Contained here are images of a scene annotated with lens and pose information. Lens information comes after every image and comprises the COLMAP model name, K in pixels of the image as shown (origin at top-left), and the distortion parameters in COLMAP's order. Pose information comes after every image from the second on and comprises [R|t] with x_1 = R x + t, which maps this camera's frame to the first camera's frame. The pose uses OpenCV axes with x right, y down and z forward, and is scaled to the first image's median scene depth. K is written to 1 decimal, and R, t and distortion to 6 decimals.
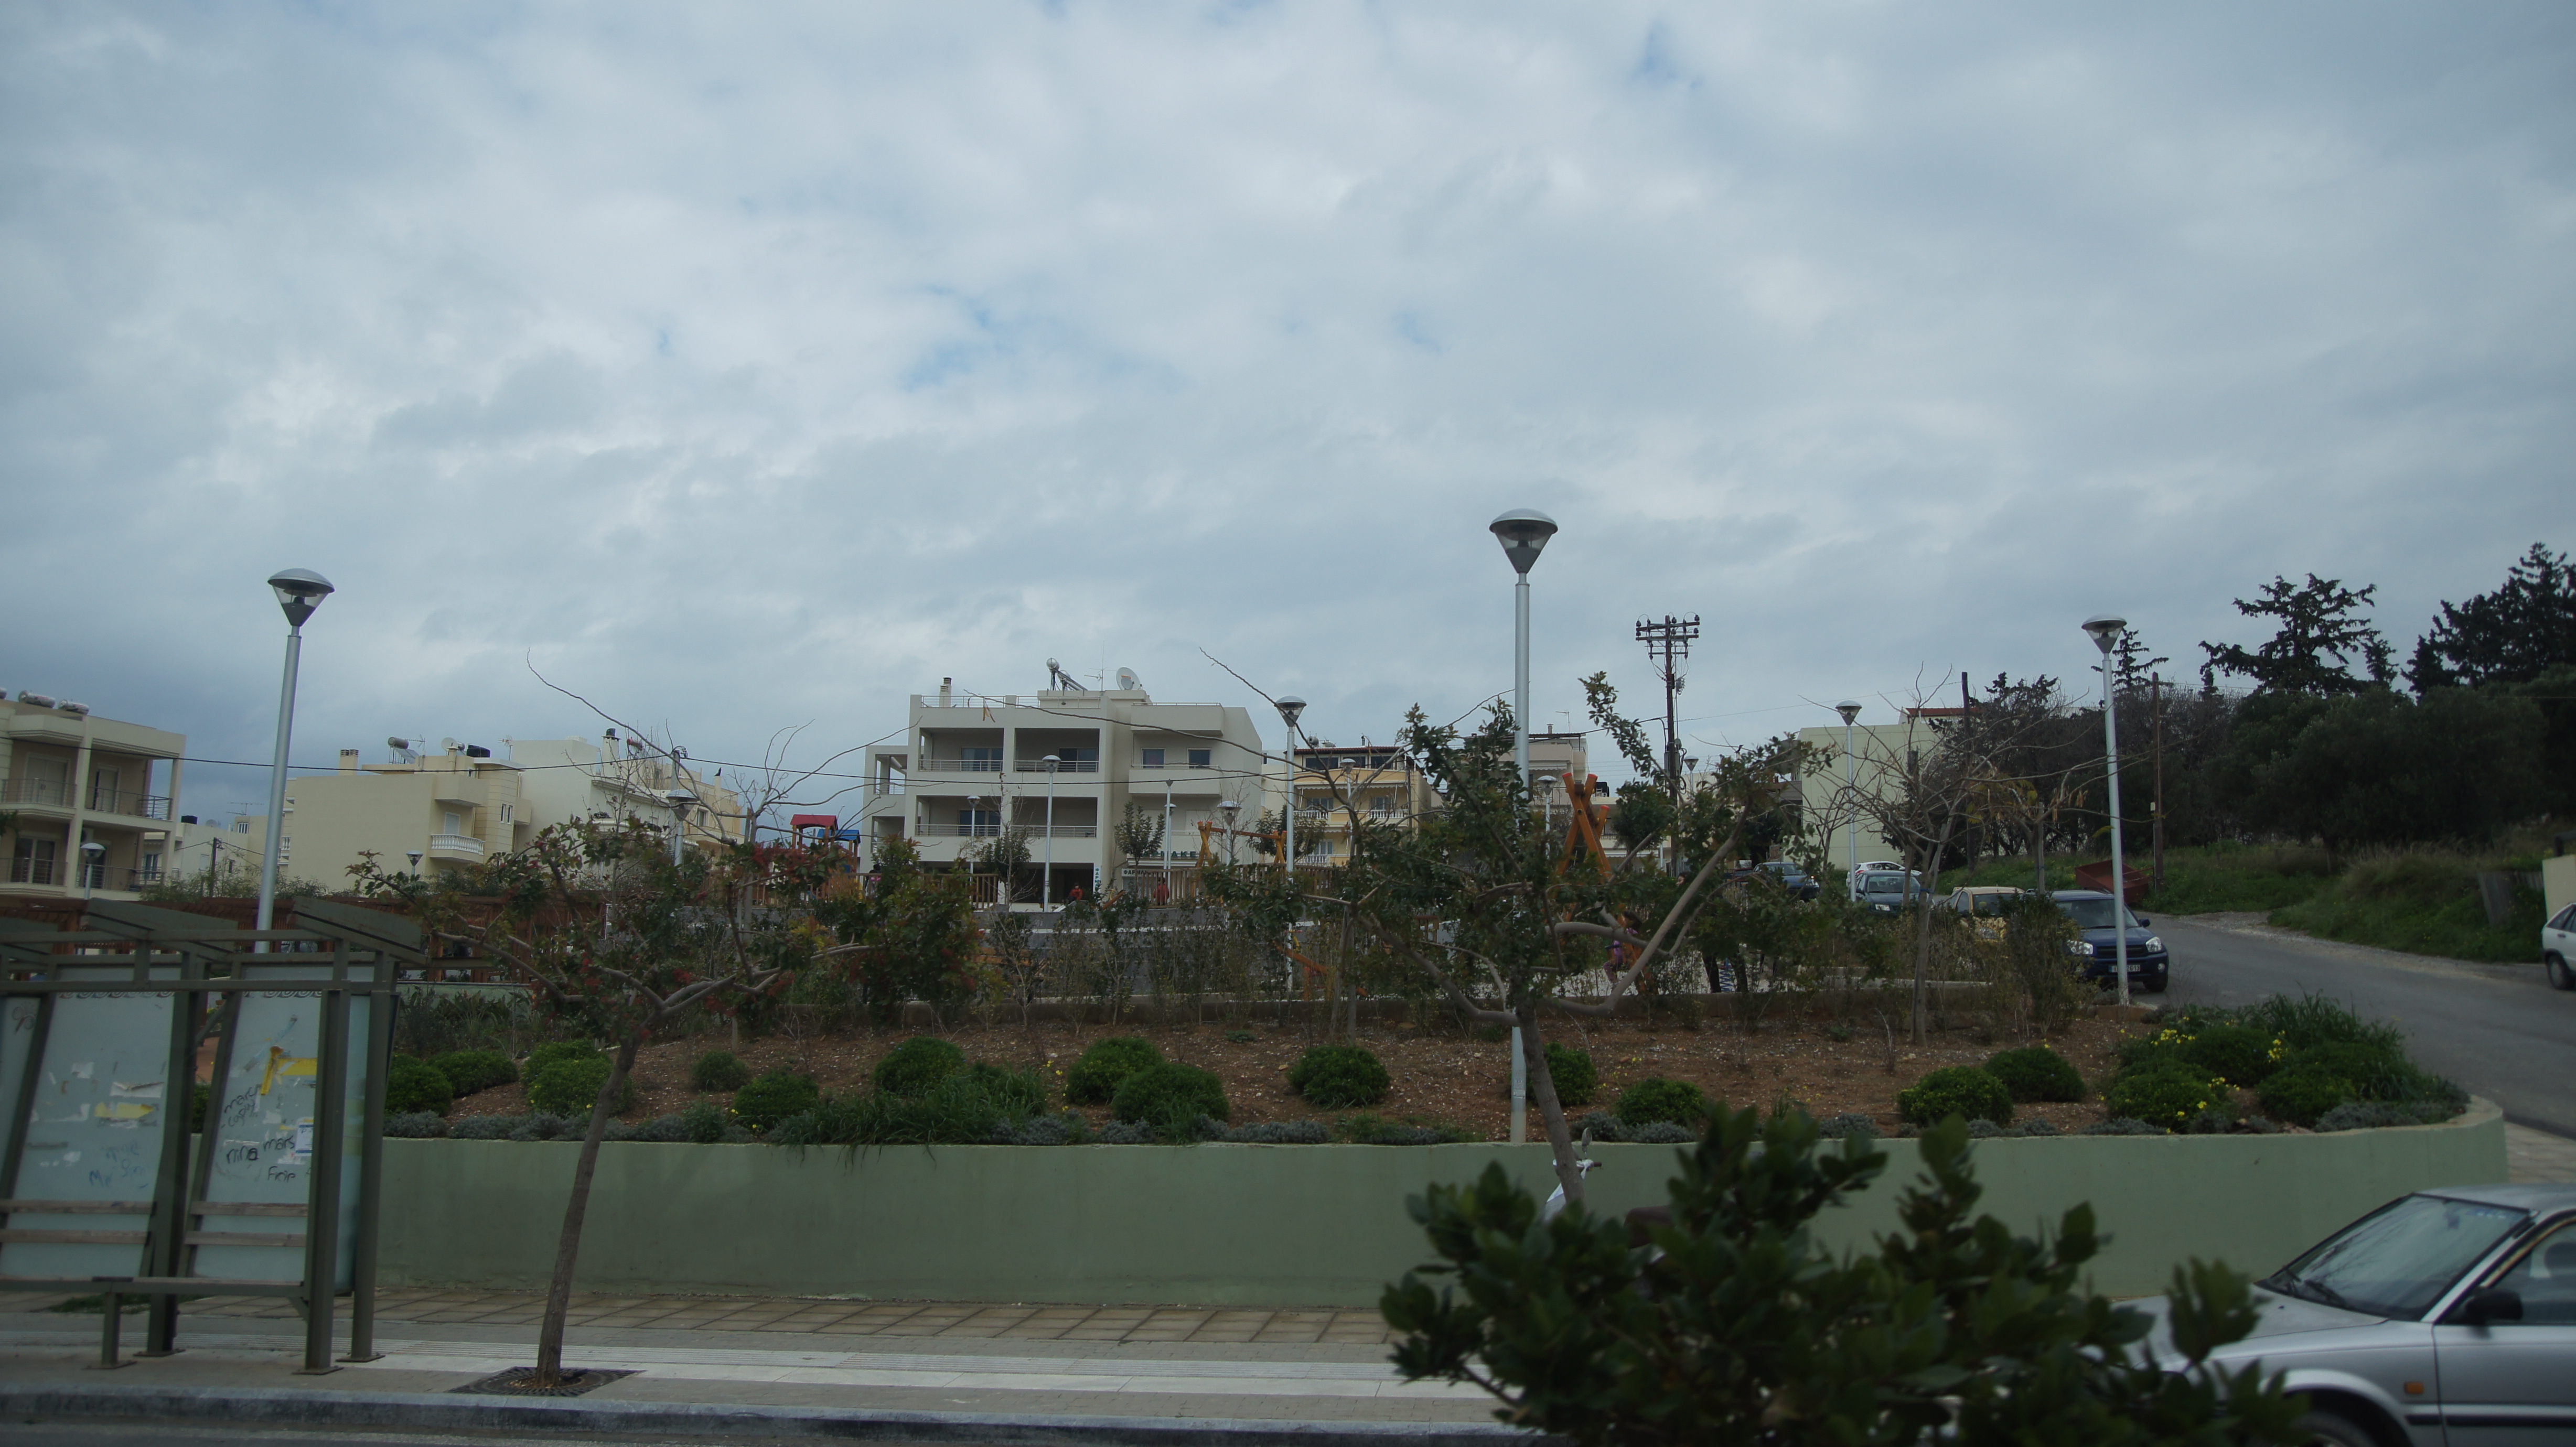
lens RADIAL K [[1908.7, 0, 1276.4], [0, 1908.7, 729.1], [0, 0, 1]] dist [-0.128555, 0.127245]
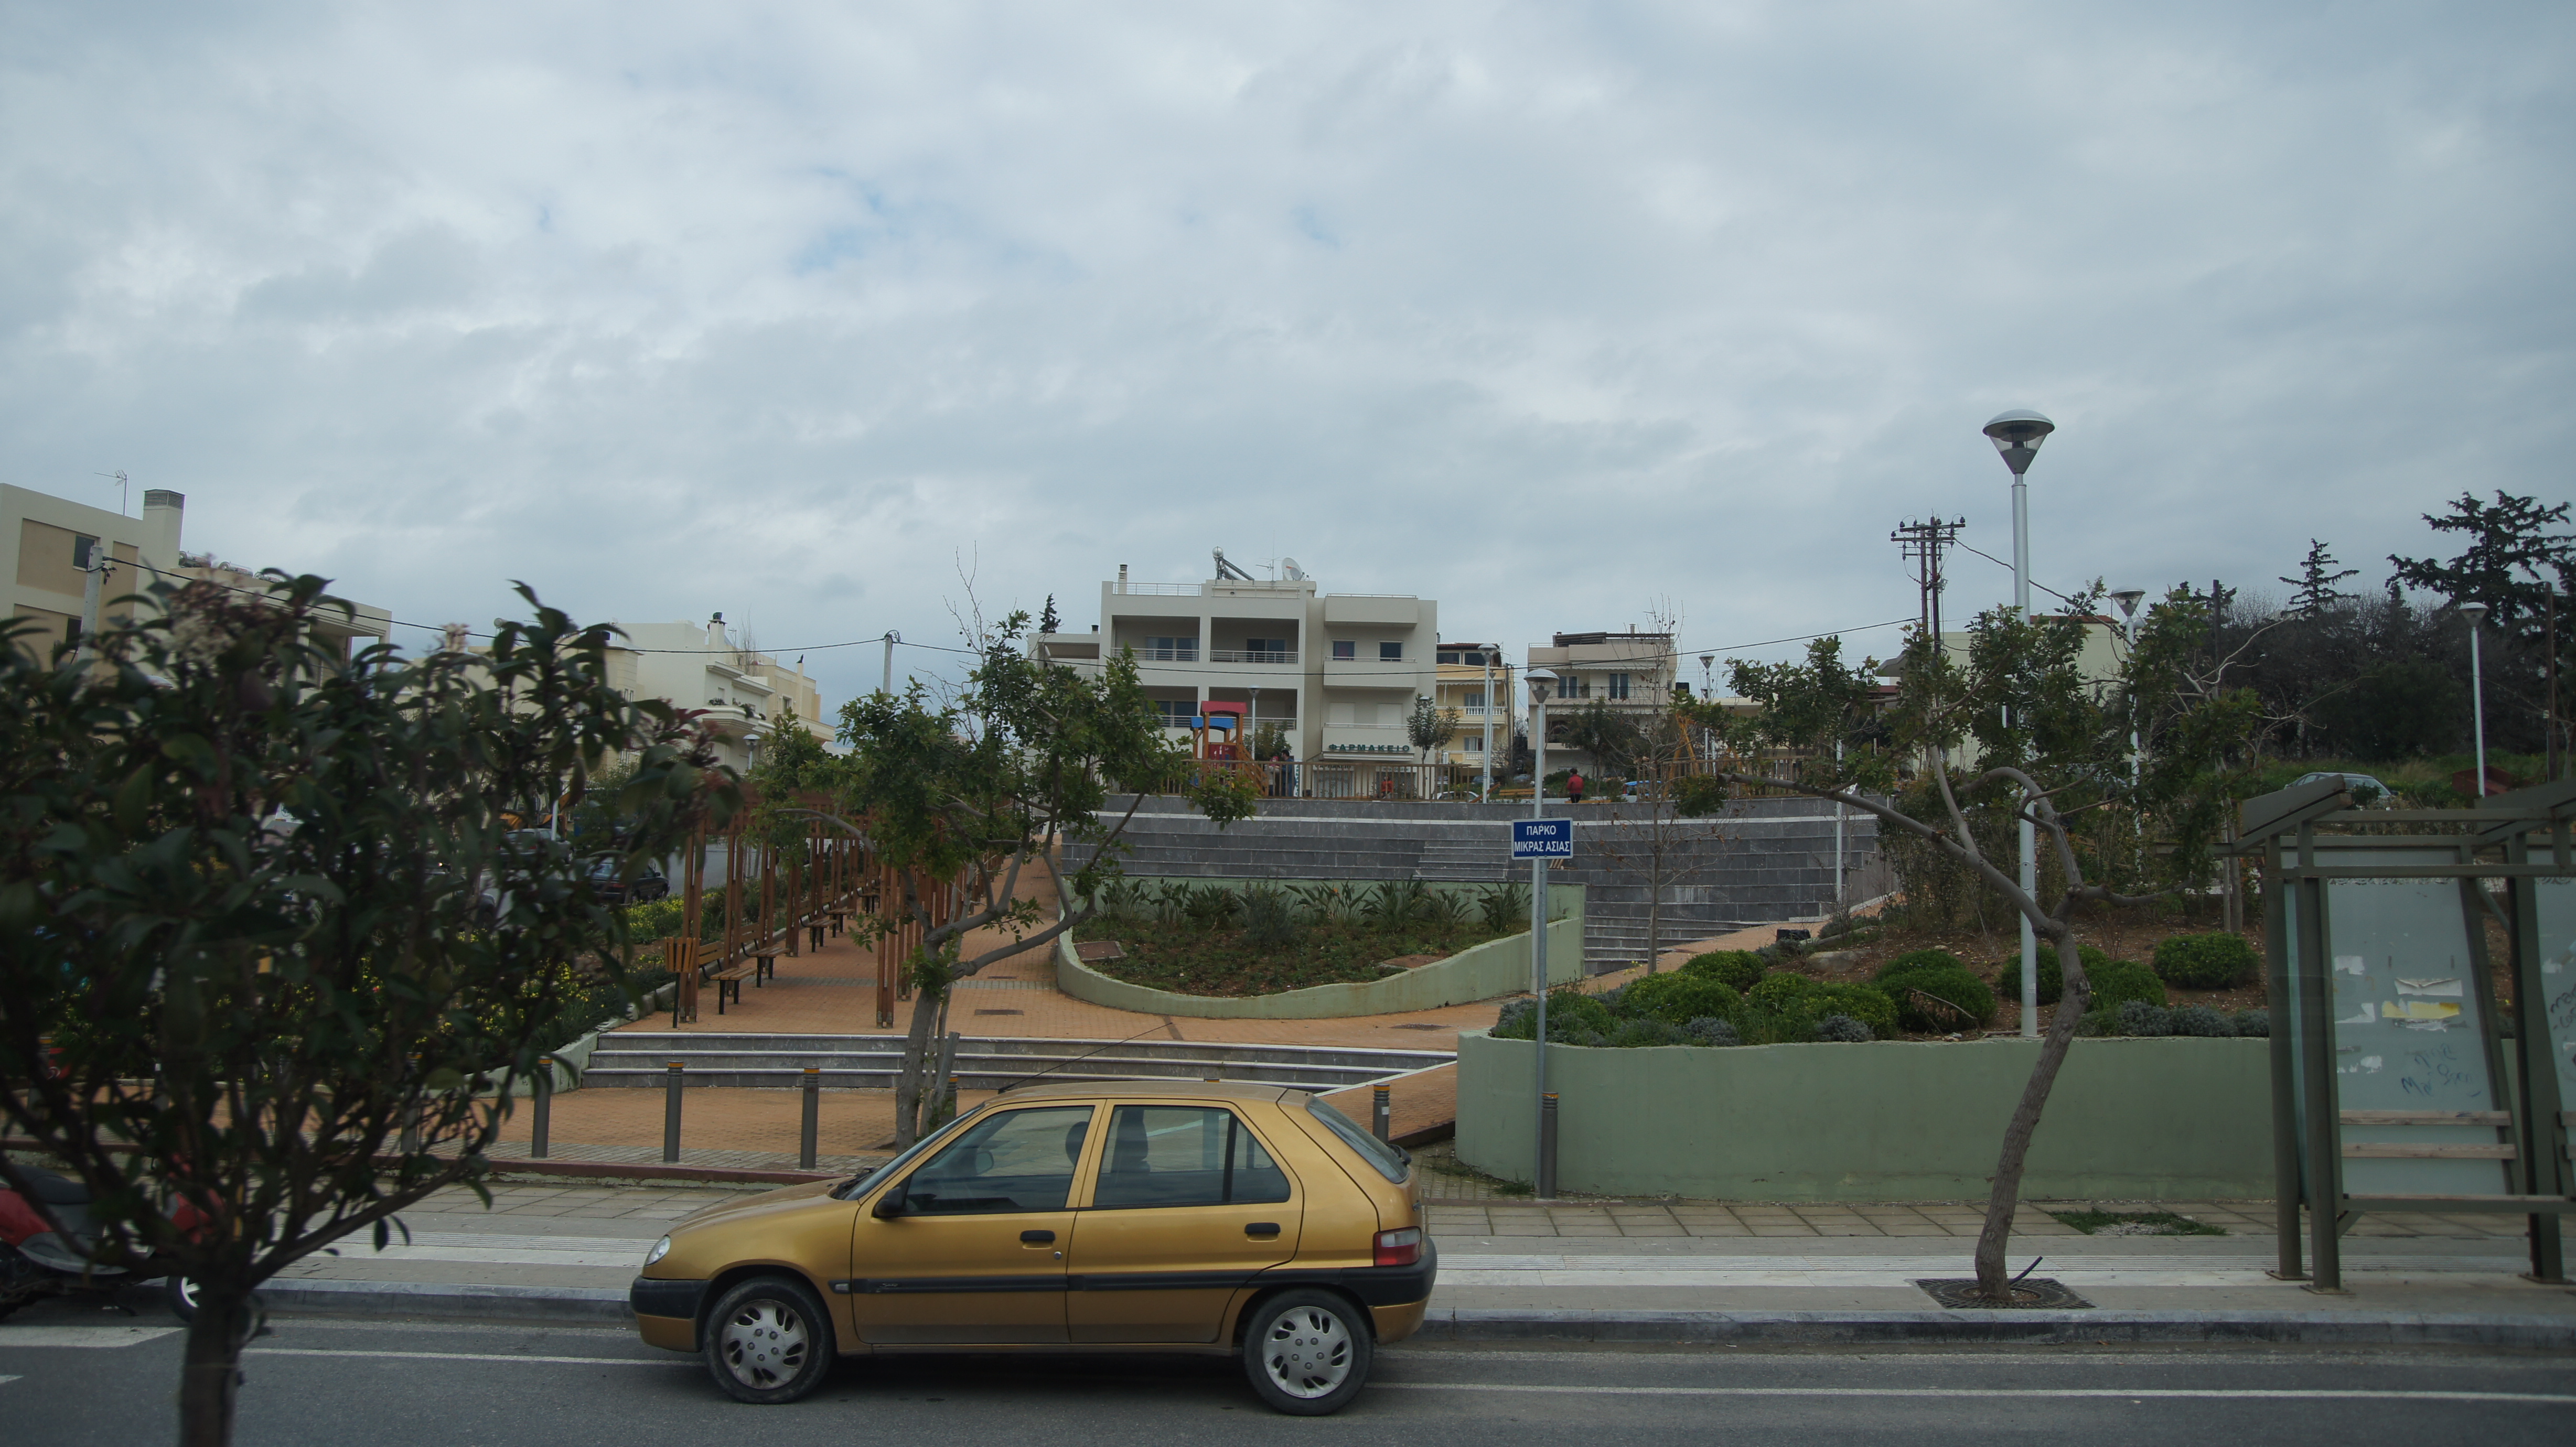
lens RADIAL K [[1913.9, 0, 1276.0], [0, 1913.9, 725.3], [0, 0, 1]] dist [-0.130883, 0.133286]
pose [[0.998286, 0.014353, 0.056745, -0.171961], [-0.017264, 0.998542, 0.051146, 0.004641], [-0.055928, -0.052038, 0.997078, 0.020725]]
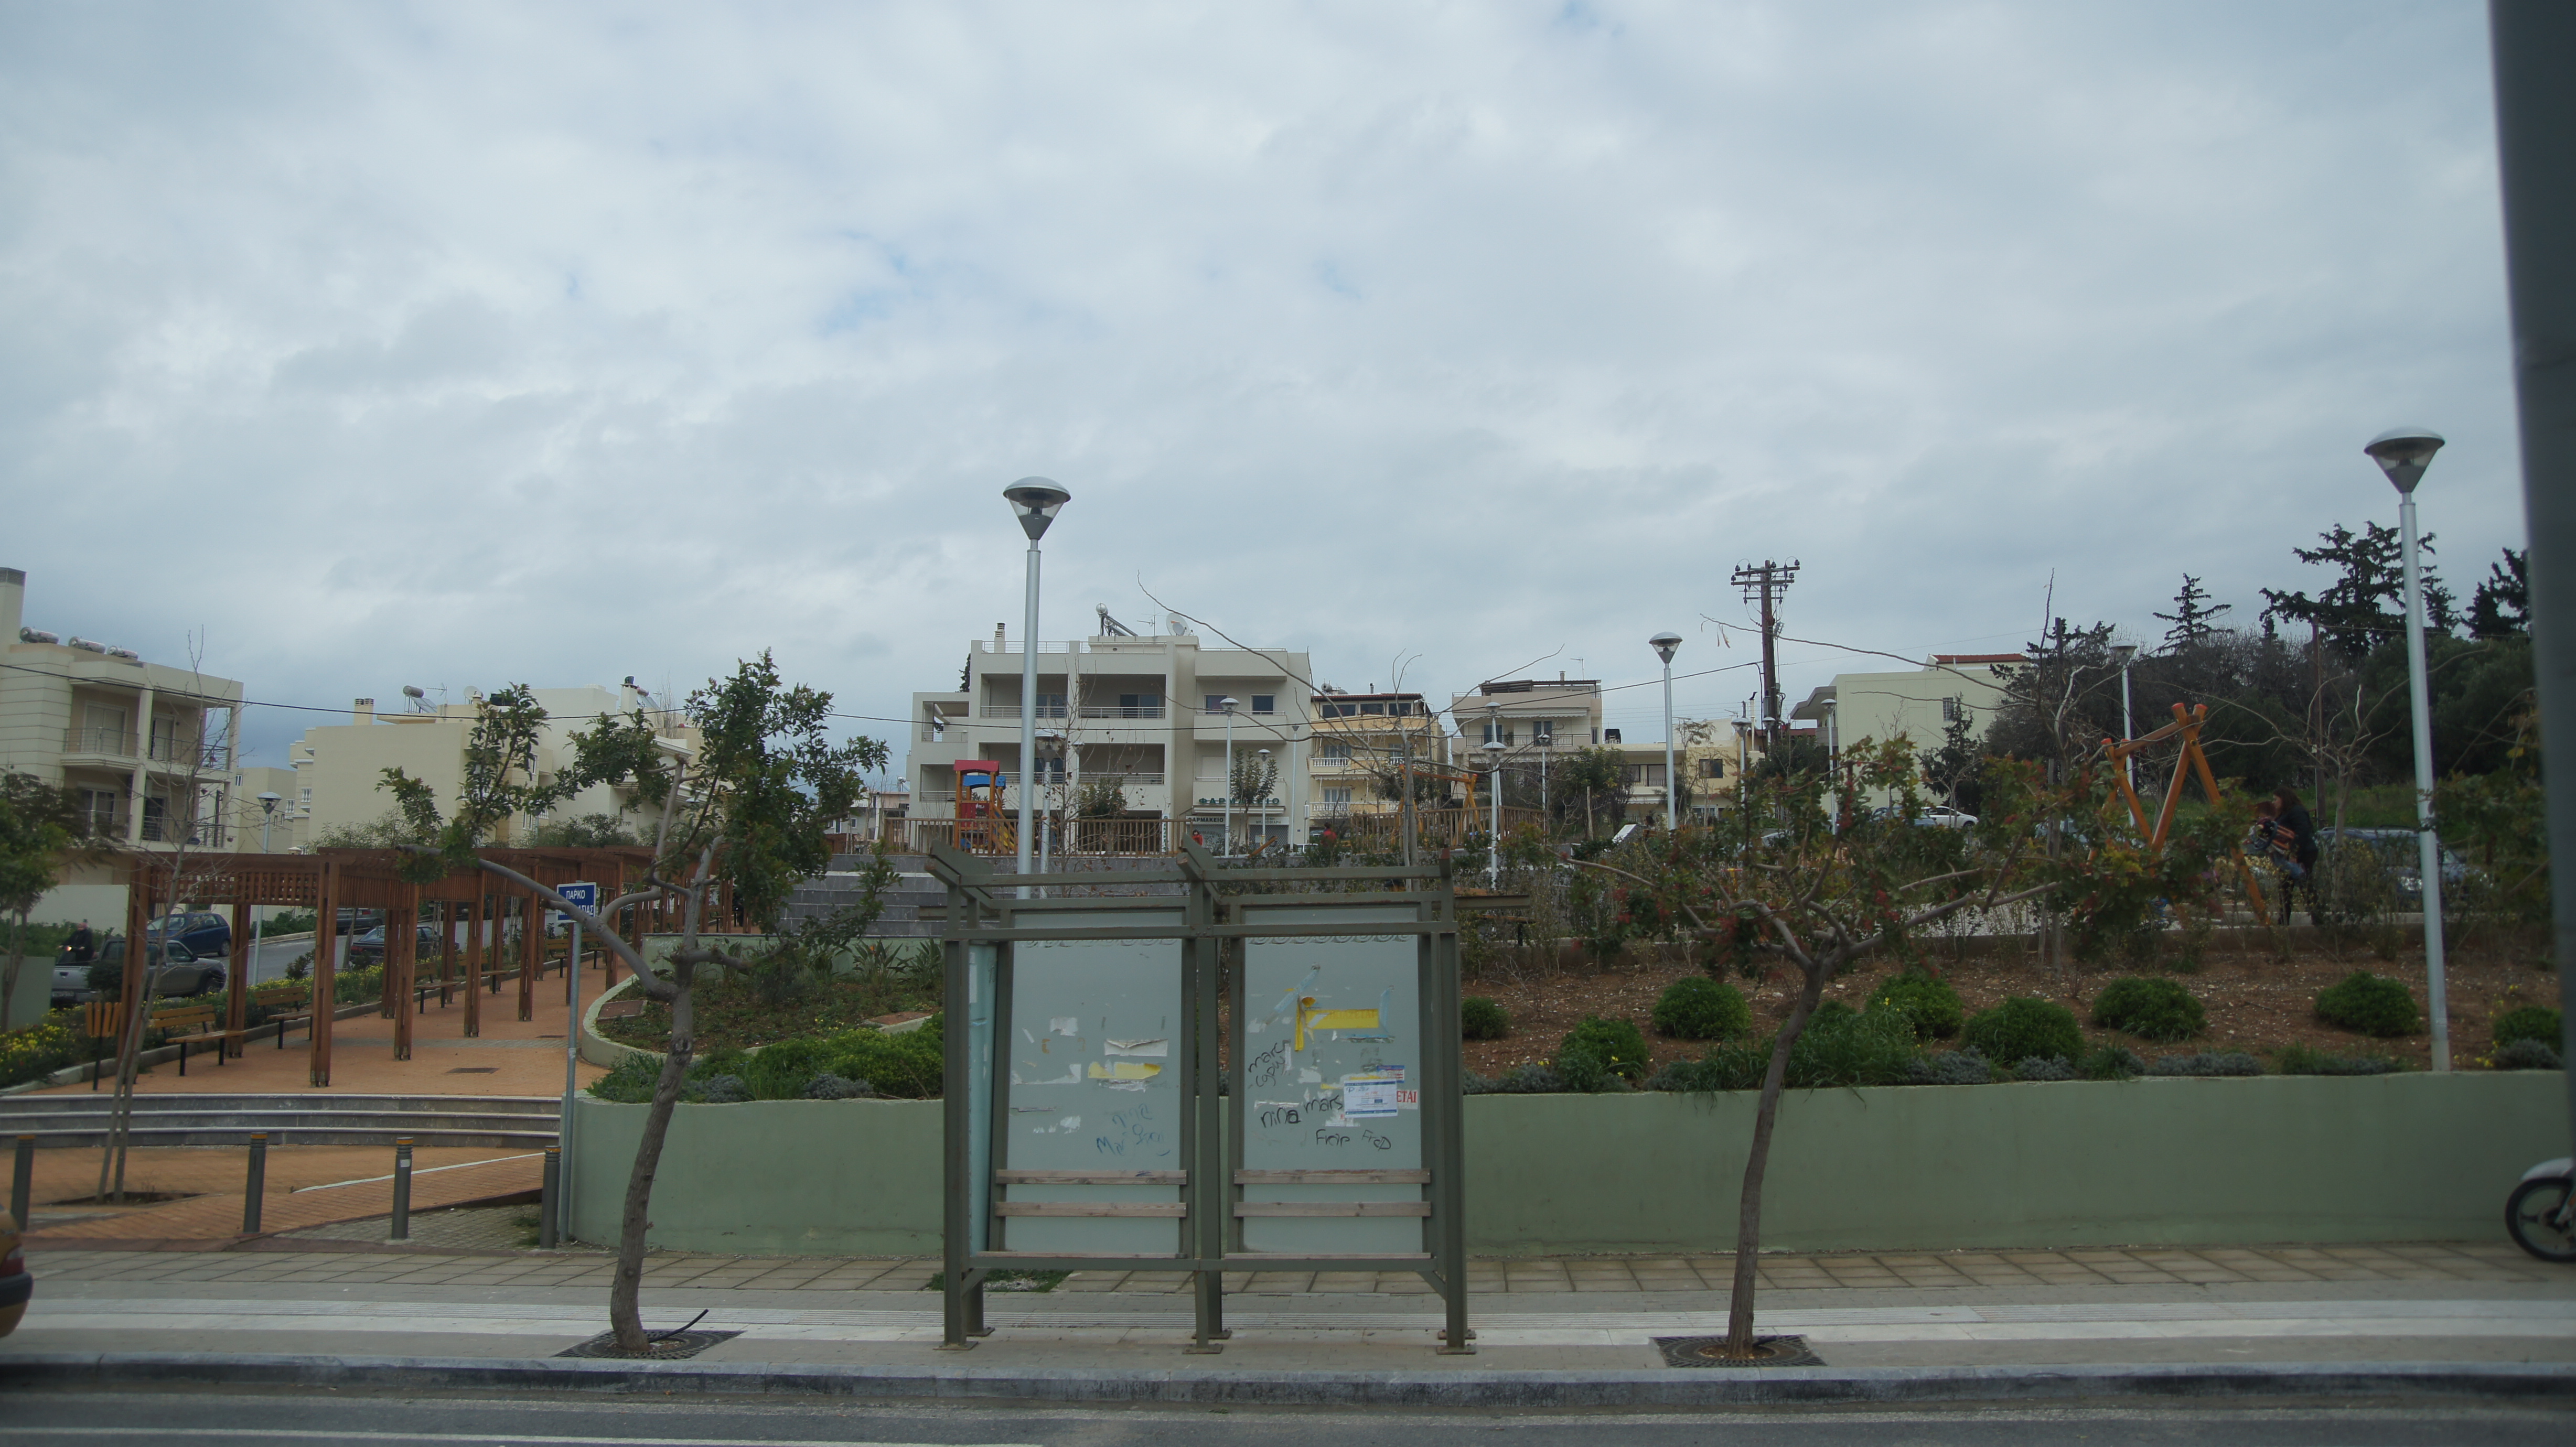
lens RADIAL K [[1913.9, 0, 1276.0], [0, 1913.9, 725.3], [0, 0, 1]] dist [-0.130883, 0.133286]
pose [[0.999154, -0.001726, 0.041080, -0.082440], [0.000727, 0.999704, 0.024337, 0.002324], [-0.041110, -0.024287, 0.998859, 0.011058]]
